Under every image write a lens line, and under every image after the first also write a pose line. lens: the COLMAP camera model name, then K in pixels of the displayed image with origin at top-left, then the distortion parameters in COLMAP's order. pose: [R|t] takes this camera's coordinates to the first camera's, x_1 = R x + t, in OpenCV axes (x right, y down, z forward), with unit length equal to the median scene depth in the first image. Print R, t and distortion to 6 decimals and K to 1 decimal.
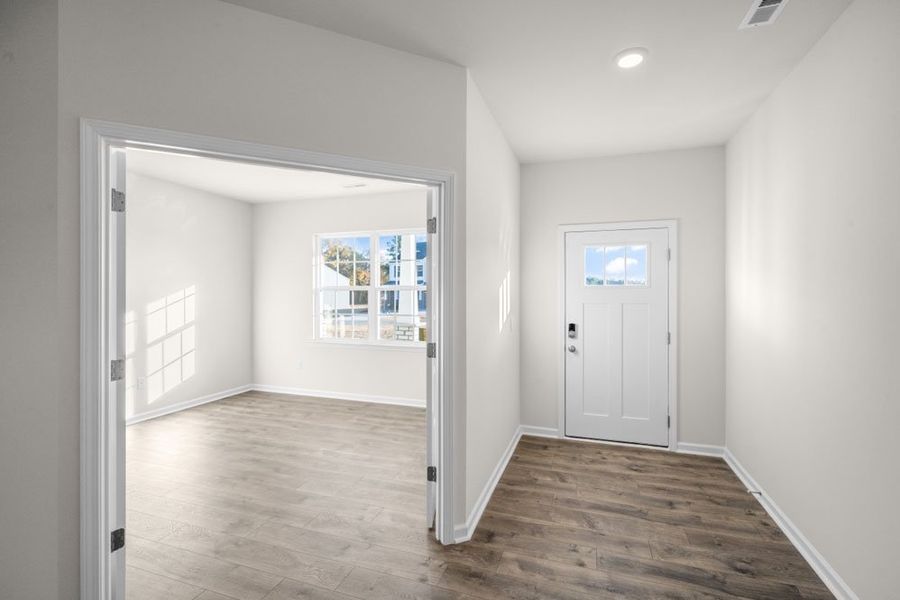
lens RADIAL K [[410.6, 0, 457.1], [0, 410.6, 294.9], [0, 0, 1]] dist [-0.003075, 0.000128]
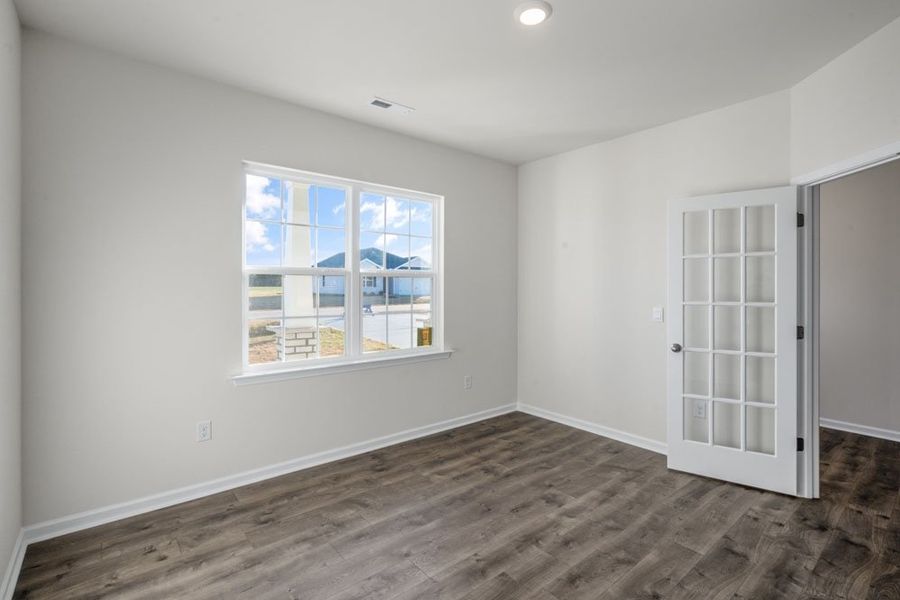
lens RADIAL K [[419.6, 0, 449.8], [0, 419.6, 286.6], [0, 0, 1]] dist [-0.002710, -0.000108]
pose [[0.531117, -0.000440, 0.847298, -0.932879], [0.003190, 0.999994, -0.001480, 0.010819], [-0.847292, 0.003489, 0.531116, 0.744577]]
